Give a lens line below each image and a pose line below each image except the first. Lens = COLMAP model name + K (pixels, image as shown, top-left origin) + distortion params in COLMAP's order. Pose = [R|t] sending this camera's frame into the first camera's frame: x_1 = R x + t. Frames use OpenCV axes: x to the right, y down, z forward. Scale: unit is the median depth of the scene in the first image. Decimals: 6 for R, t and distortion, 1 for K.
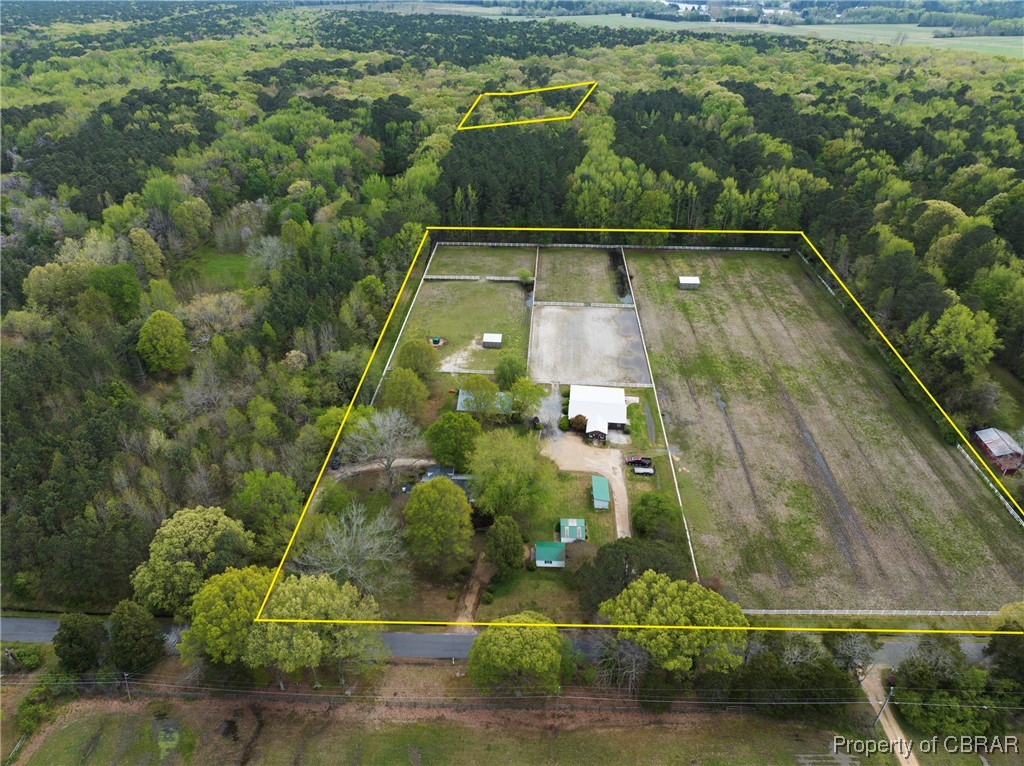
lens RADIAL K [[724.7, 0, 512.0], [0, 724.7, 383.0], [0, 0, 1]] dist [-0.033800, -0.007391]
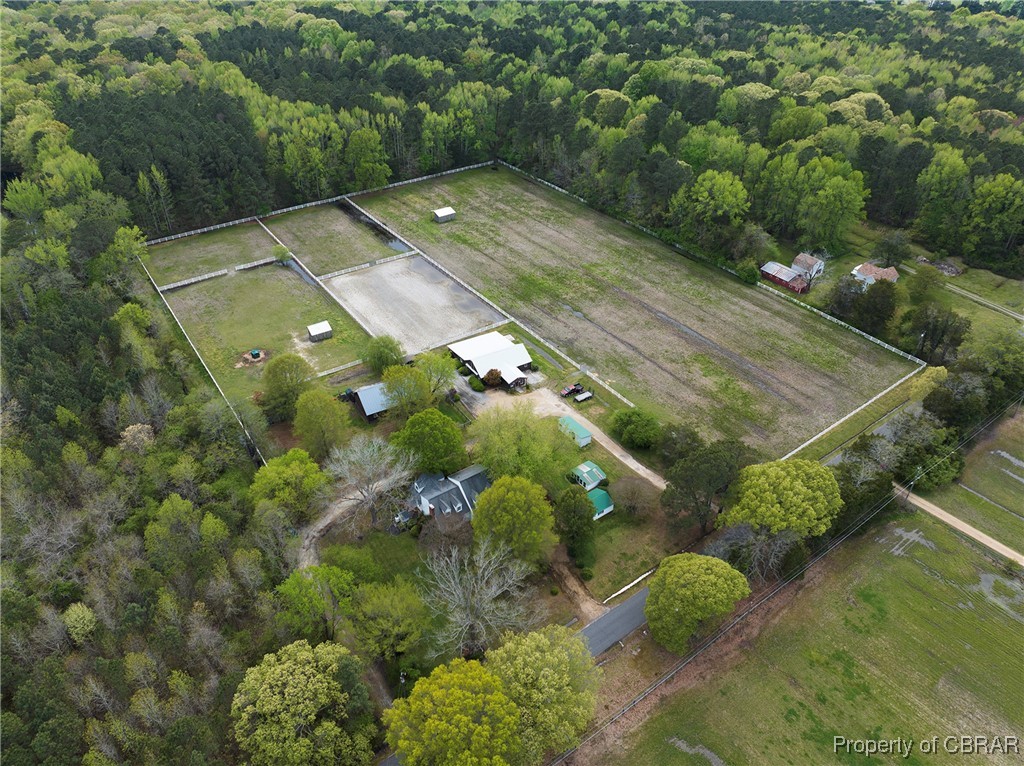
lens RADIAL K [[724.7, 0, 512.0], [0, 724.7, 383.0], [0, 0, 1]] dist [-0.033800, -0.007391]
pose [[0.783875, -0.358764, 0.506782, -0.272704], [0.315273, 0.933114, 0.172920, -0.069545], [-0.534923, 0.024228, 0.844553, 0.136837]]
